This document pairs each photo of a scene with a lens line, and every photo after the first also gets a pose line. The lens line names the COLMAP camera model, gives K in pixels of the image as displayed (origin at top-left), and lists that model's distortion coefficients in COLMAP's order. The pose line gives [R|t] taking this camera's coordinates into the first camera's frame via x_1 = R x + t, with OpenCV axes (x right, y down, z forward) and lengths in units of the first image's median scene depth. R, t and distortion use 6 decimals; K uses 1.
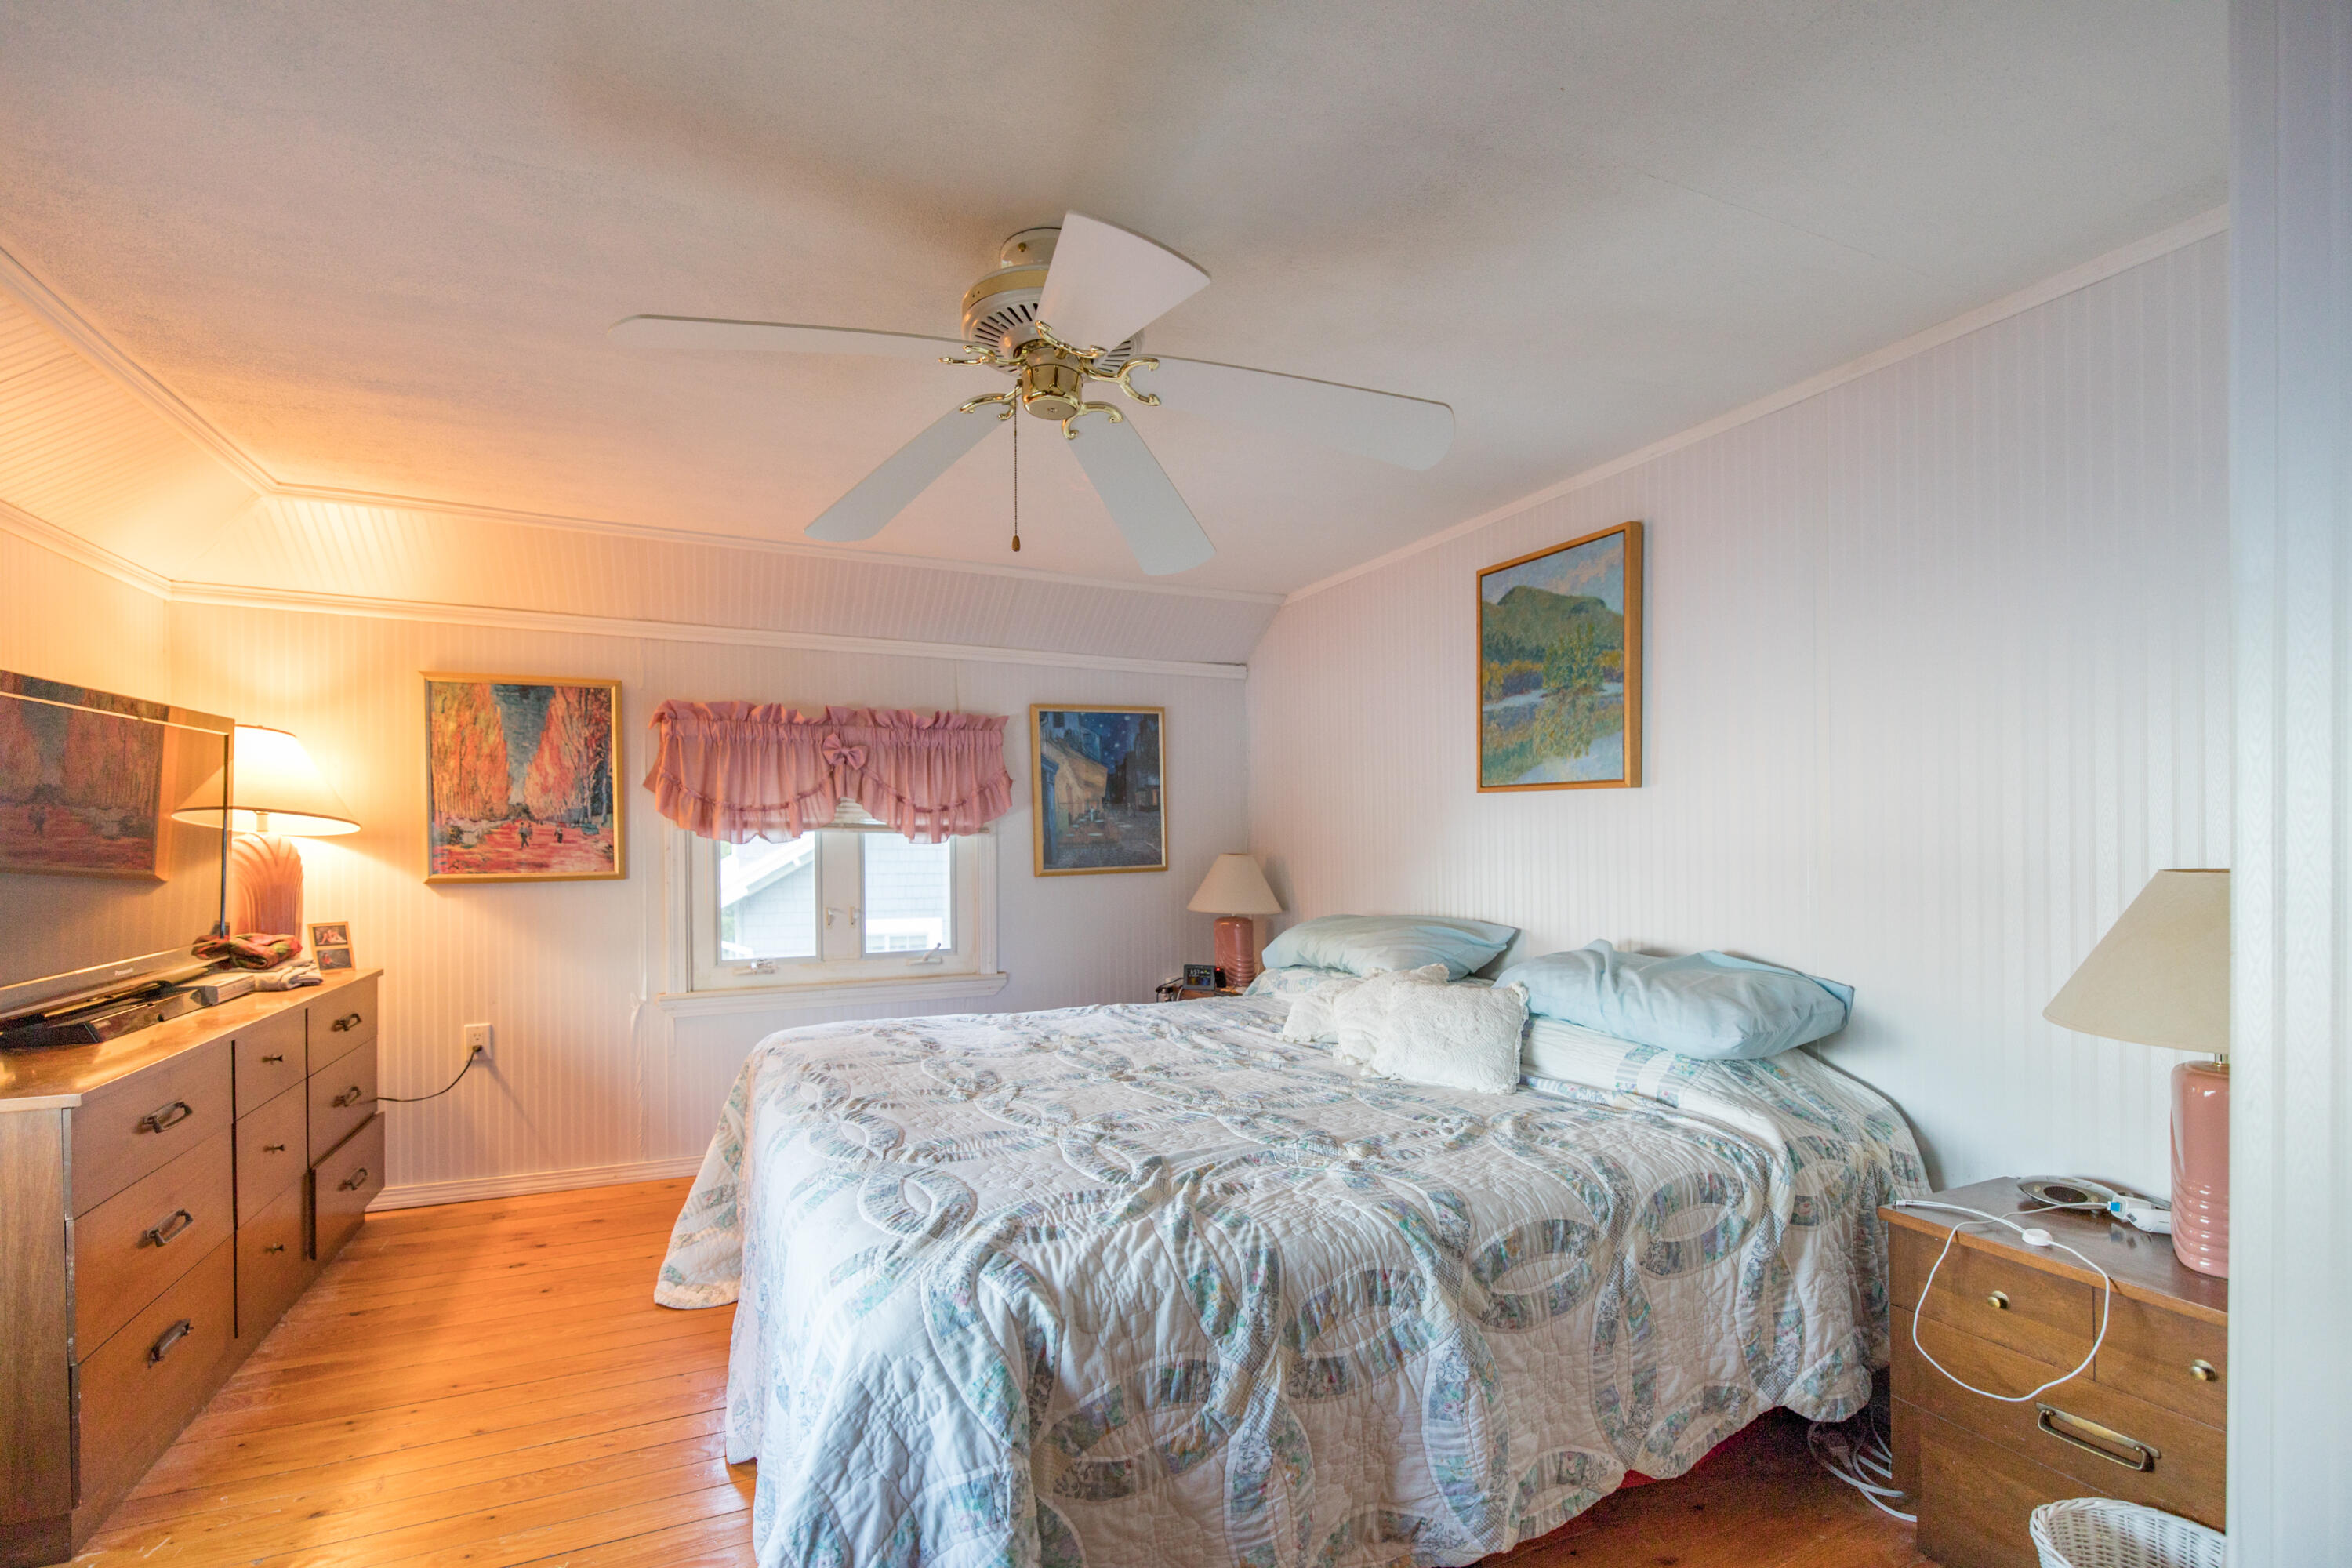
lens RADIAL K [[994.6, 0, 1172.3], [0, 994.6, 802.9], [0, 0, 1]] dist [-0.000866, -0.000483]
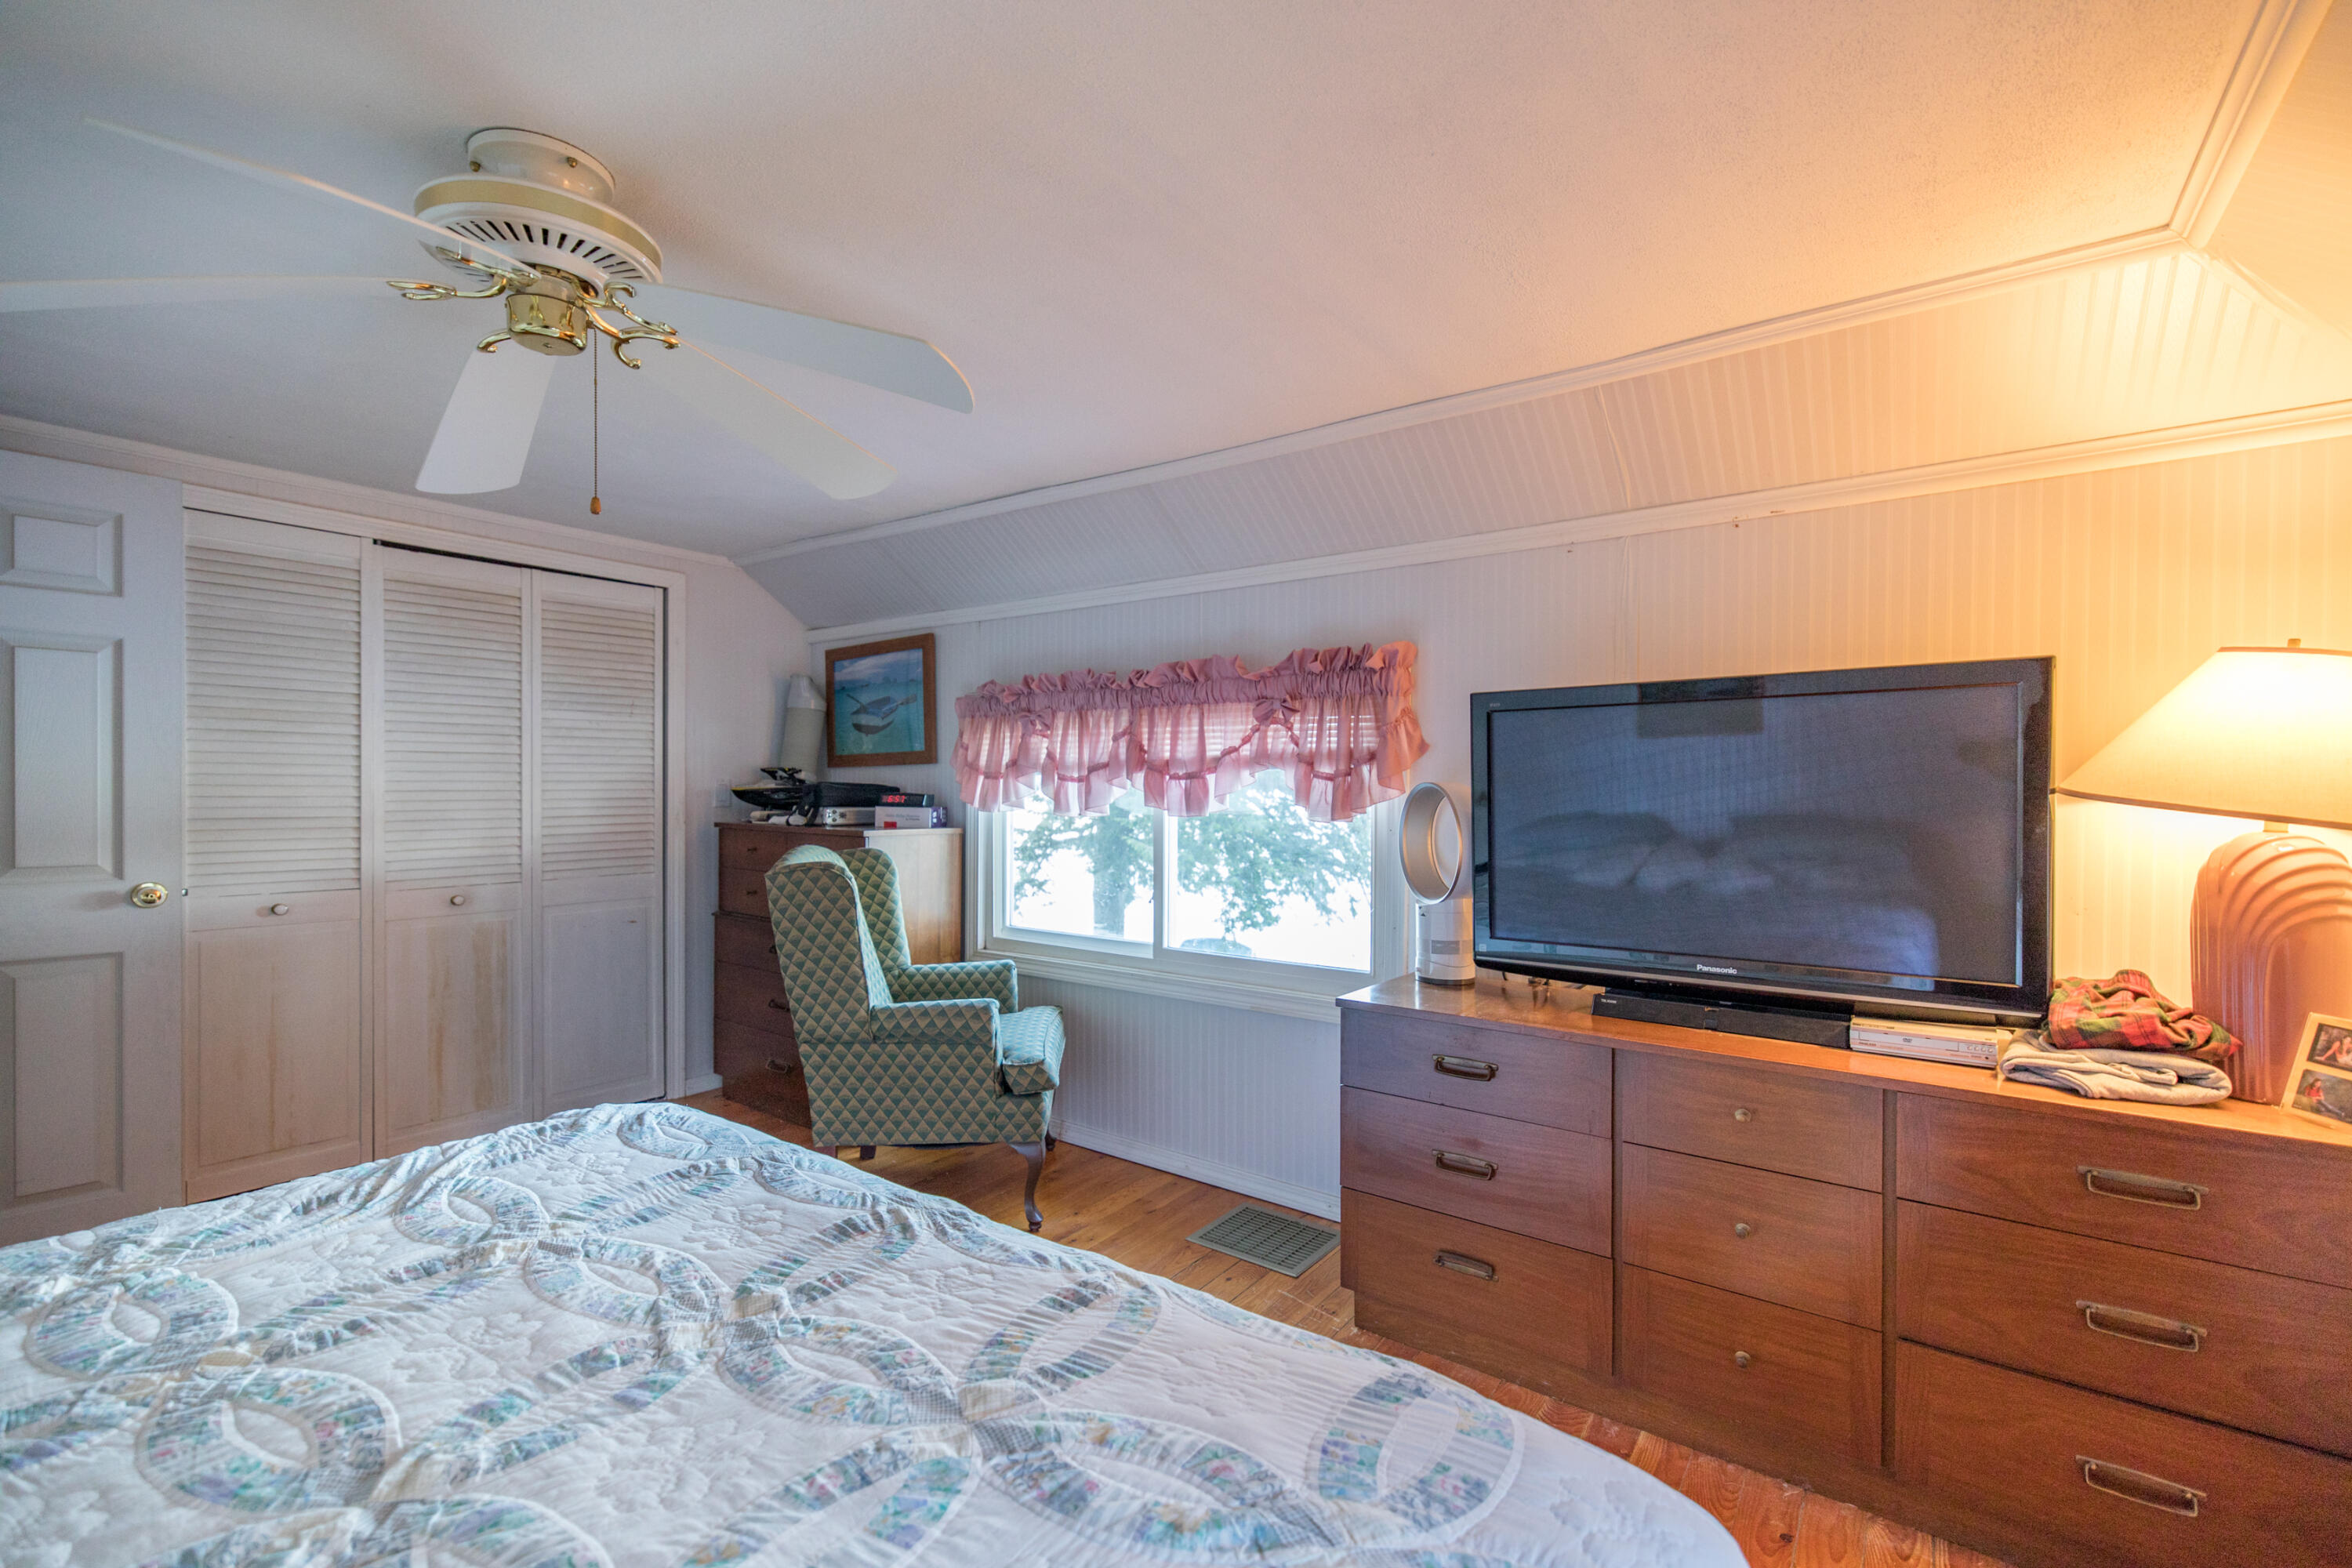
lens RADIAL K [[994.6, 0, 1172.3], [0, 994.6, 802.9], [0, 0, 1]] dist [-0.000866, -0.000483]
pose [[-0.879919, 0.005644, -0.475090, -0.187042], [0.007990, 0.999964, -0.002919, 0.015027], [0.475056, -0.006364, -0.879932, 2.033261]]
